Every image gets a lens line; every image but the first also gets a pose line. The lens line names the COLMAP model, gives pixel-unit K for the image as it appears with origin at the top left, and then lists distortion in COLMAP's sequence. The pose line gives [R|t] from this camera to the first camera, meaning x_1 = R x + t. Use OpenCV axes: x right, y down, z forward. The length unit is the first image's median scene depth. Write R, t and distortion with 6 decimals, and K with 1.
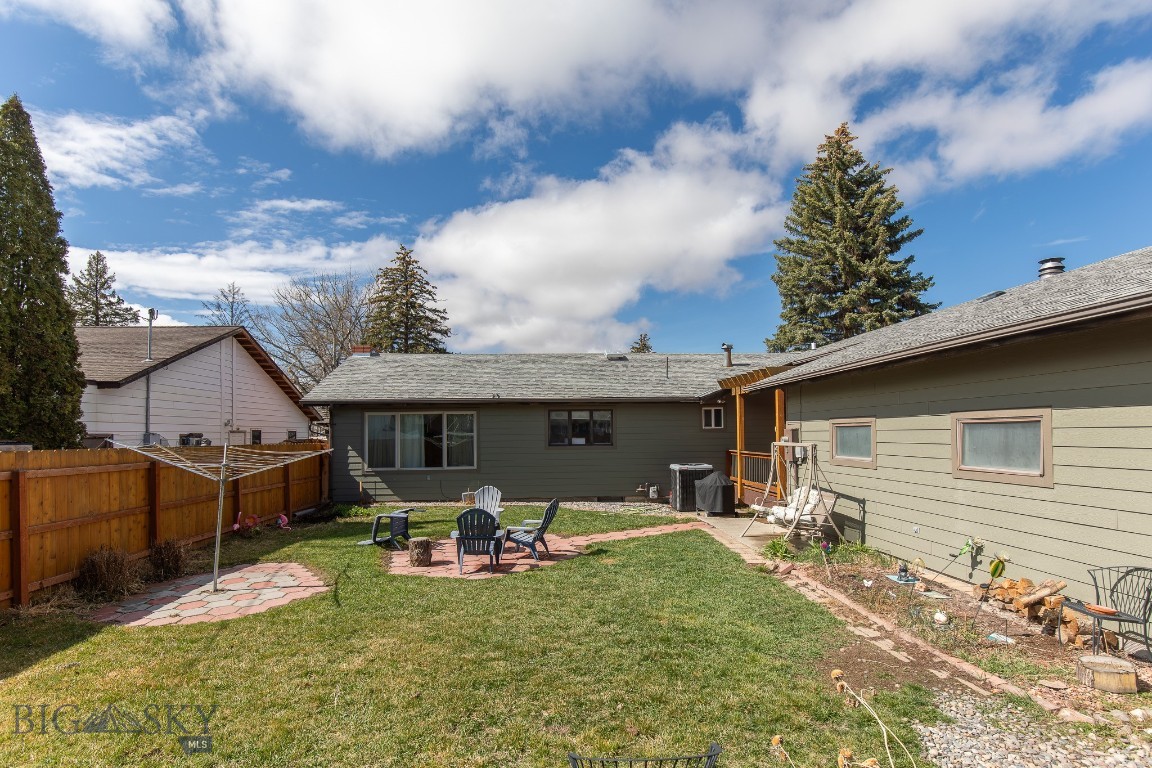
lens RADIAL K [[593.5, 0, 577.0], [0, 593.5, 413.9], [0, 0, 1]] dist [-0.002768, -0.000281]
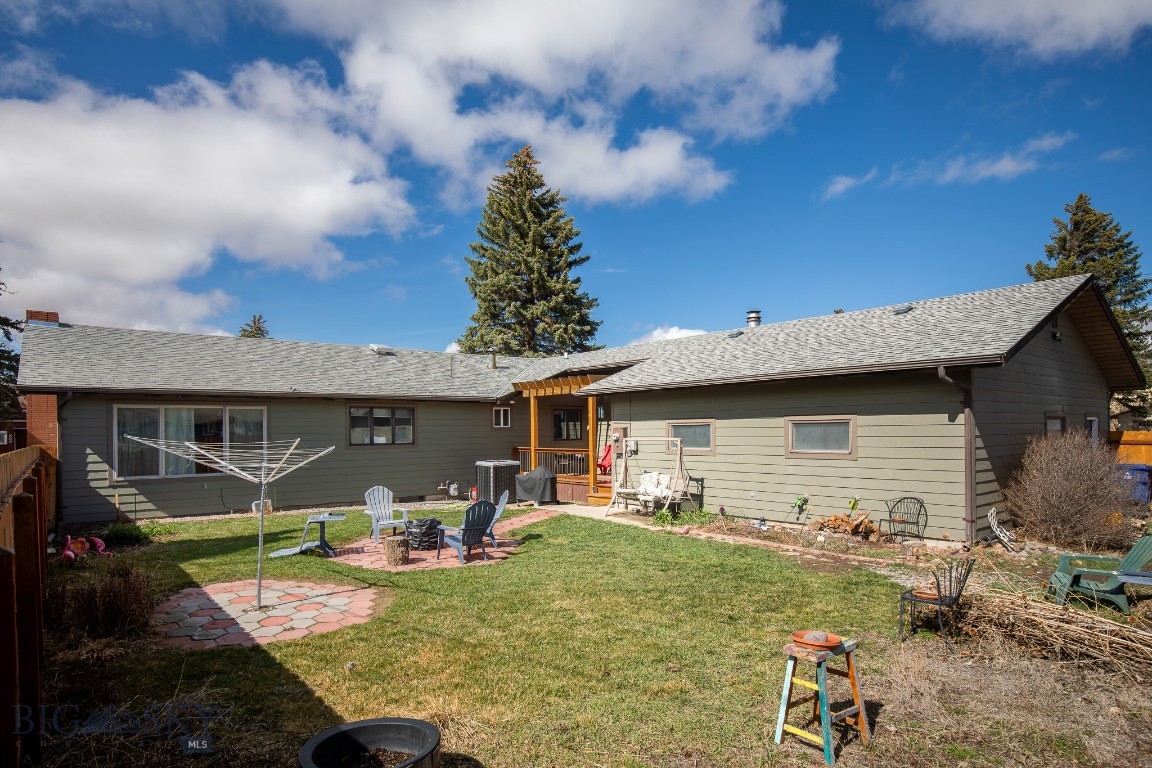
lens RADIAL K [[643.3, 0, 587.9], [0, 643.3, 414.3], [0, 0, 1]] dist [-0.018022, -0.001094]
pose [[0.804437, 0.015162, 0.593844, -0.354873], [-0.016657, 0.999857, -0.002965, 0.002514], [-0.593804, -0.007507, 0.804575, -0.023221]]
